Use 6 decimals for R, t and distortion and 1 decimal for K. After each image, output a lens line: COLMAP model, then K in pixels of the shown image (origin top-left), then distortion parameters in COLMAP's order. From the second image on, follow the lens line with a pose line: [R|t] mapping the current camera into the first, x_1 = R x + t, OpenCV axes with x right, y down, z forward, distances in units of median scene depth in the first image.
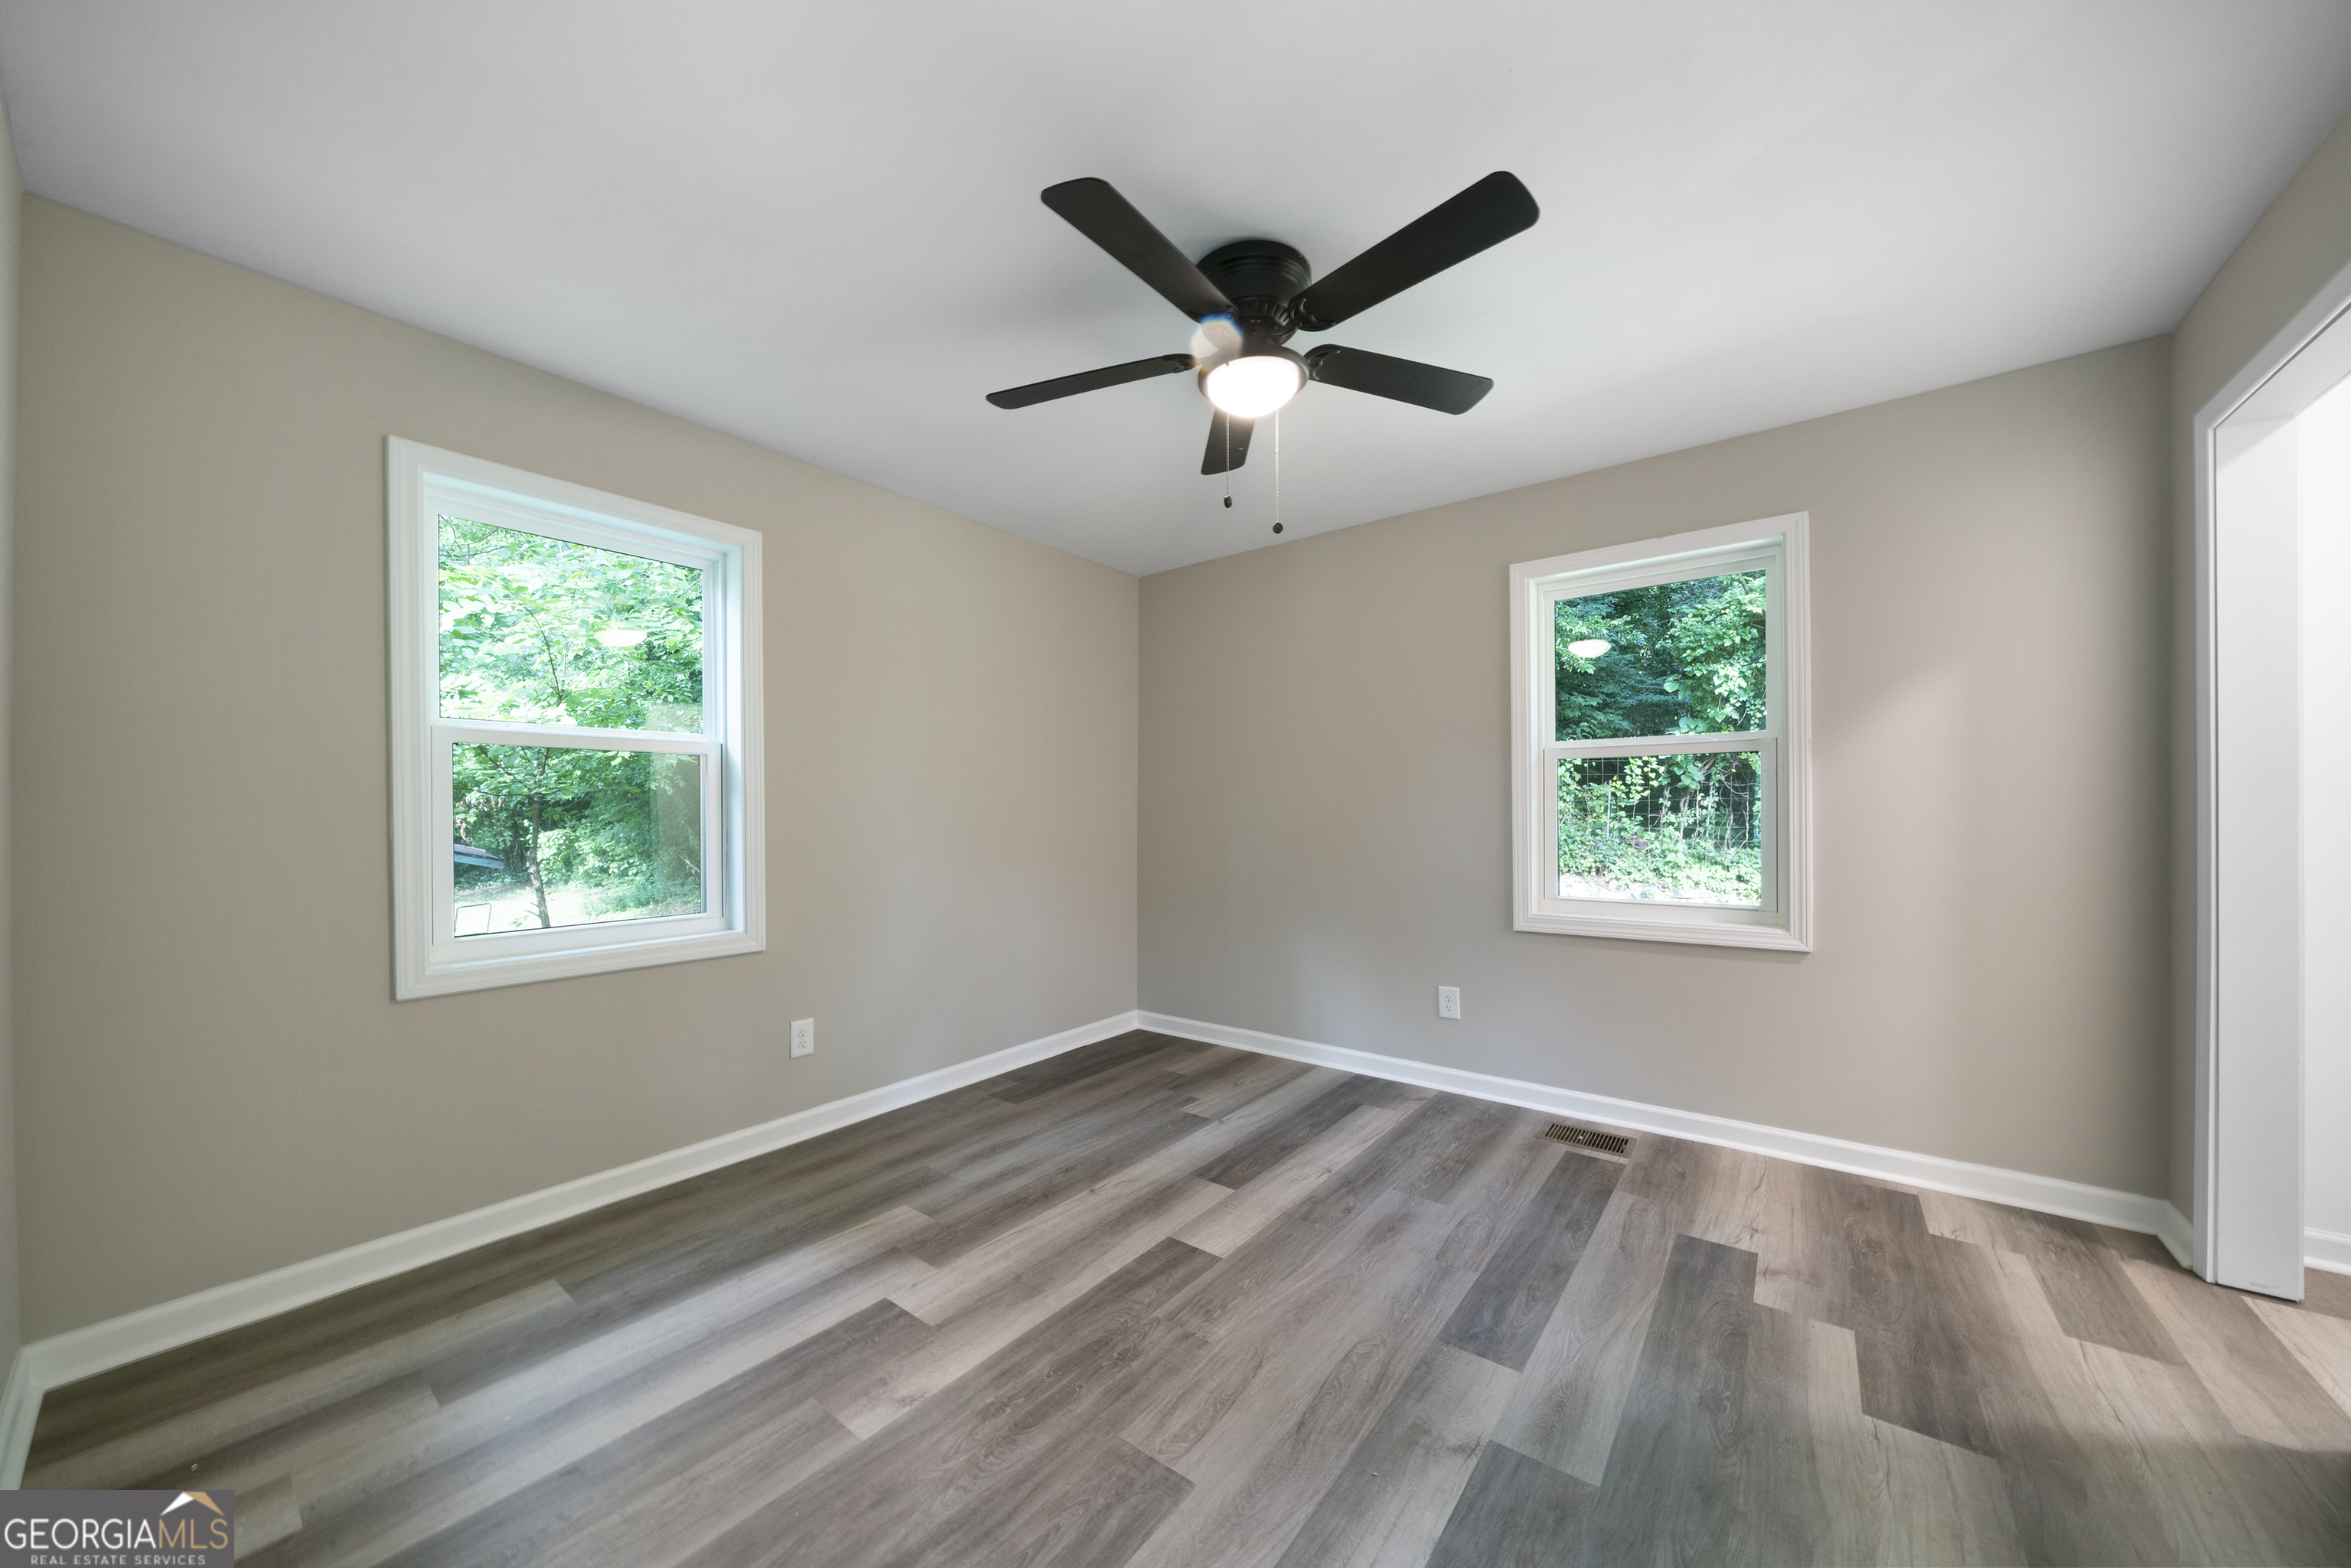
lens RADIAL K [[804.6, 0, 1172.7], [0, 804.6, 804.0], [0, 0, 1]] dist [-0.006907, 0.000098]
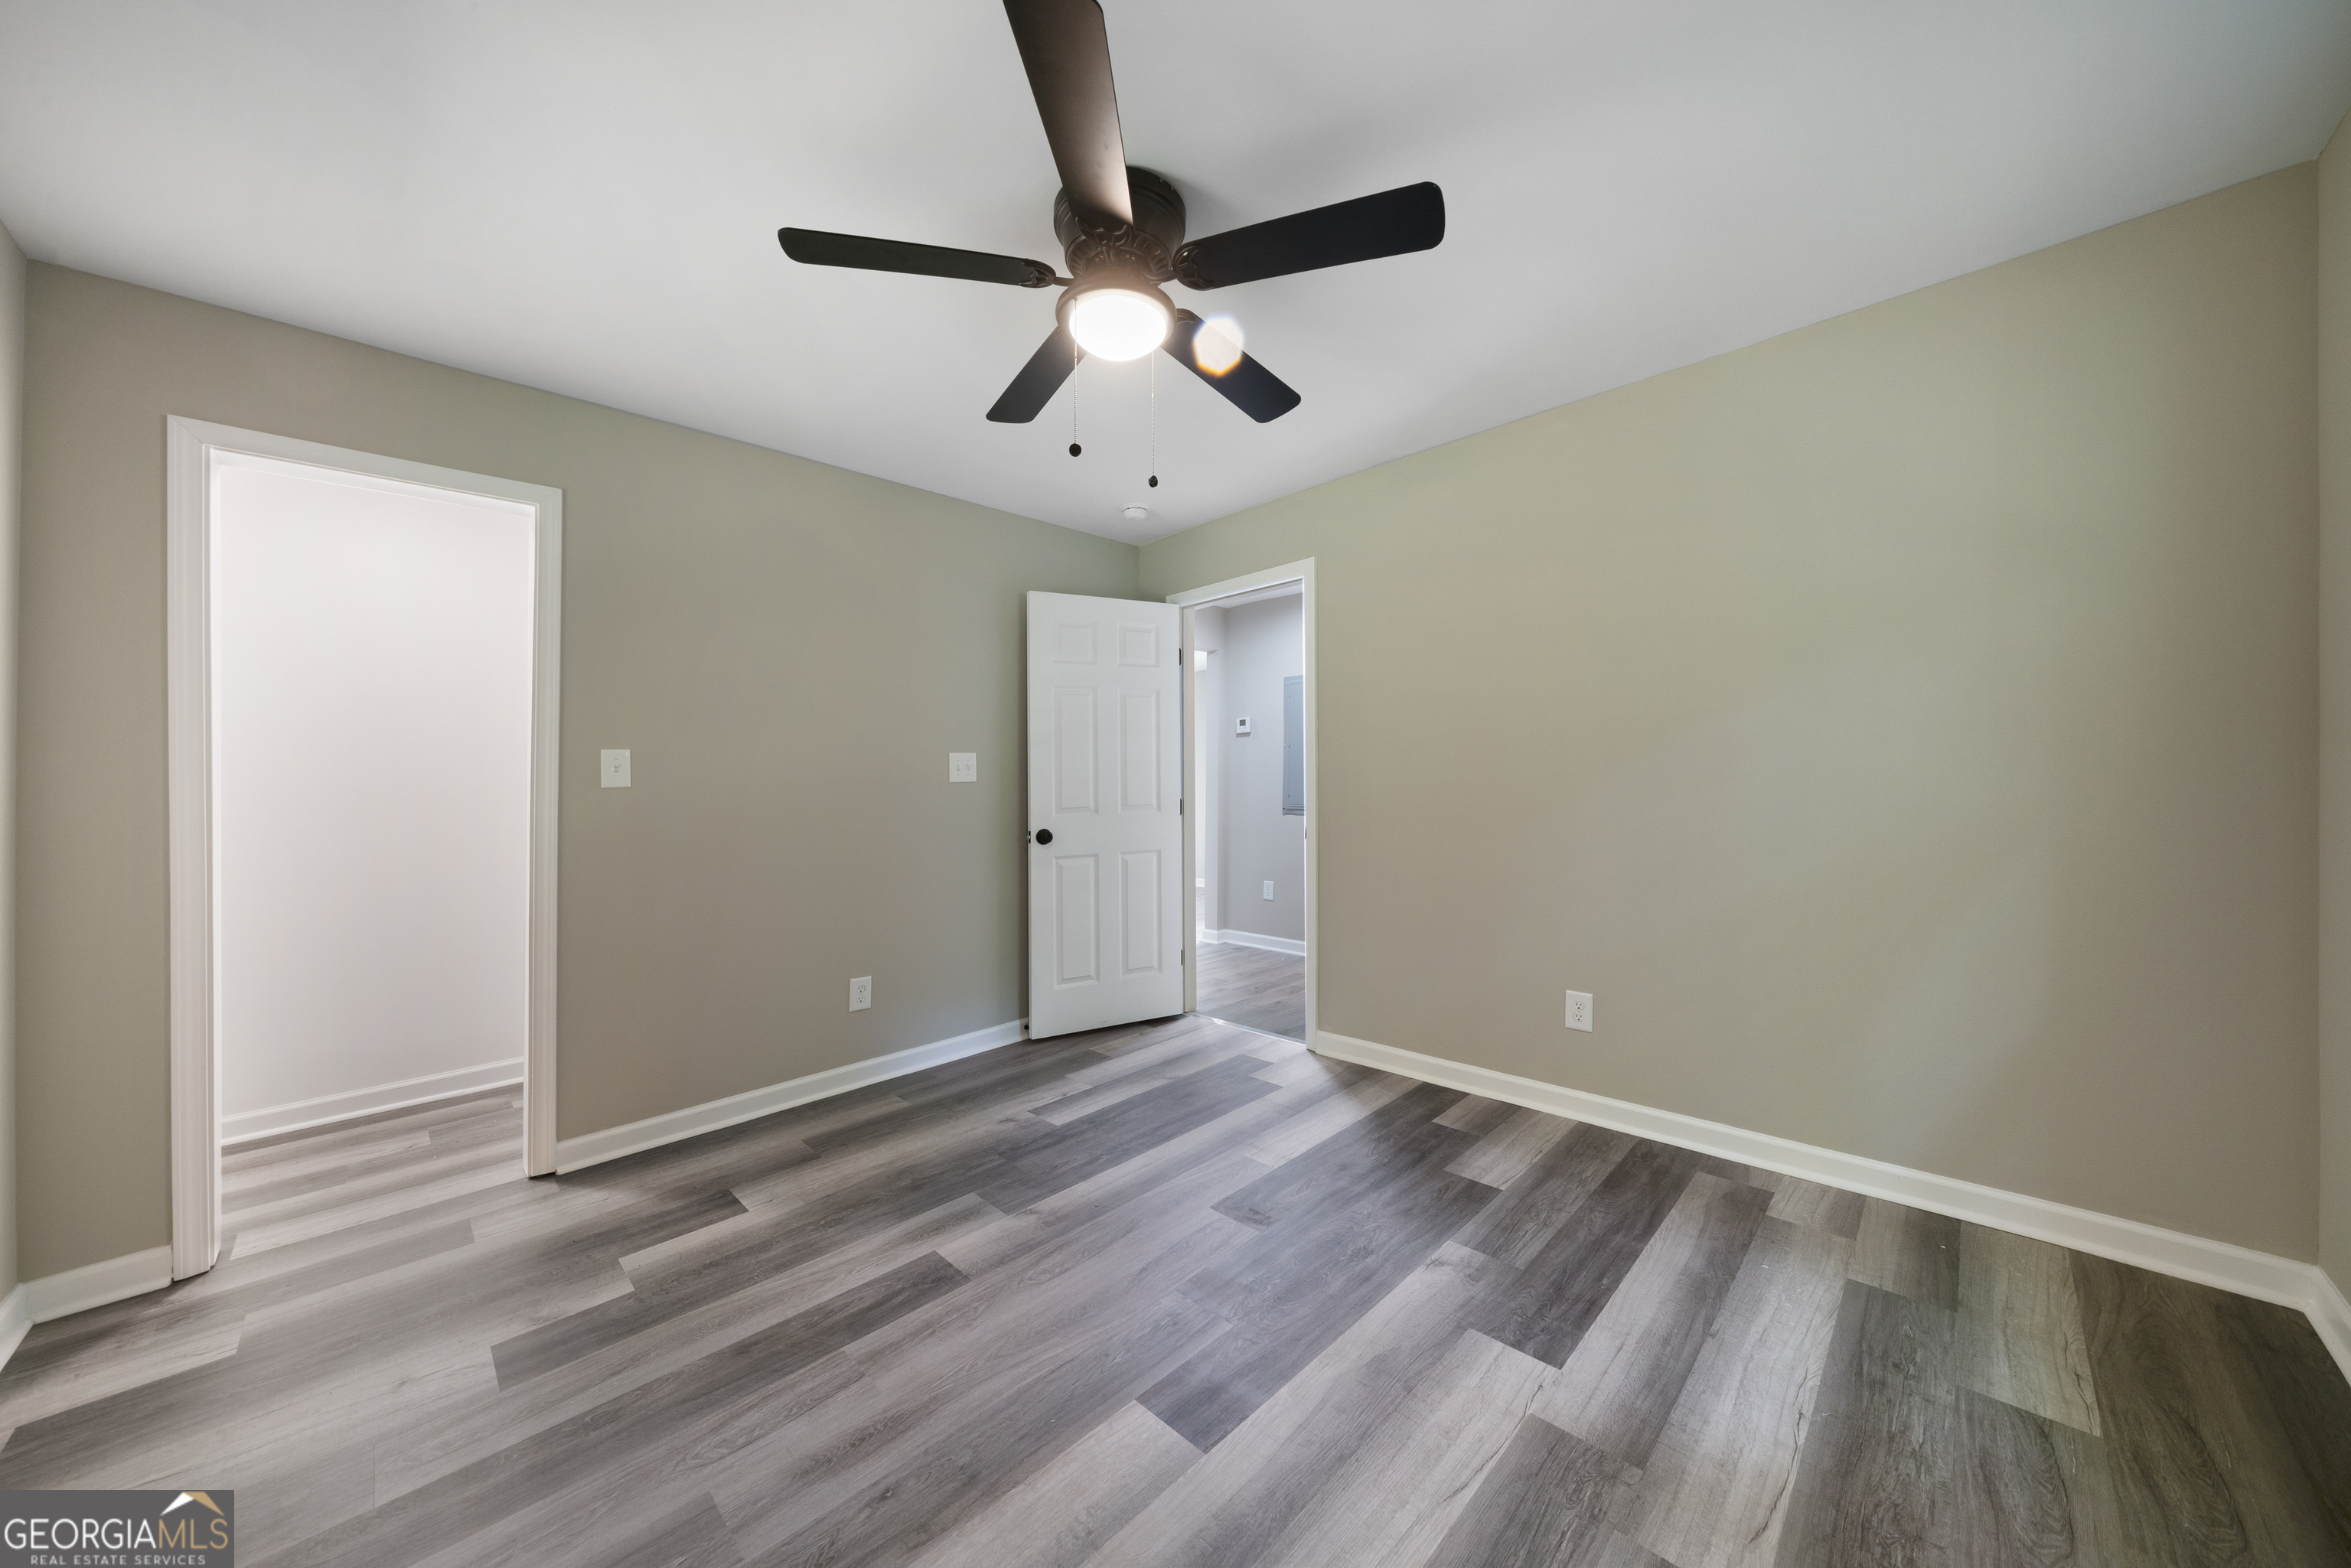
lens RADIAL K [[804.6, 0, 1172.7], [0, 804.6, 804.0], [0, 0, 1]] dist [-0.006907, 0.000098]
pose [[-0.992738, 0.026886, 0.117255, -0.080257], [0.028321, 0.999543, 0.010585, 0.019782], [-0.116916, 0.013829, -0.993045, 1.928077]]
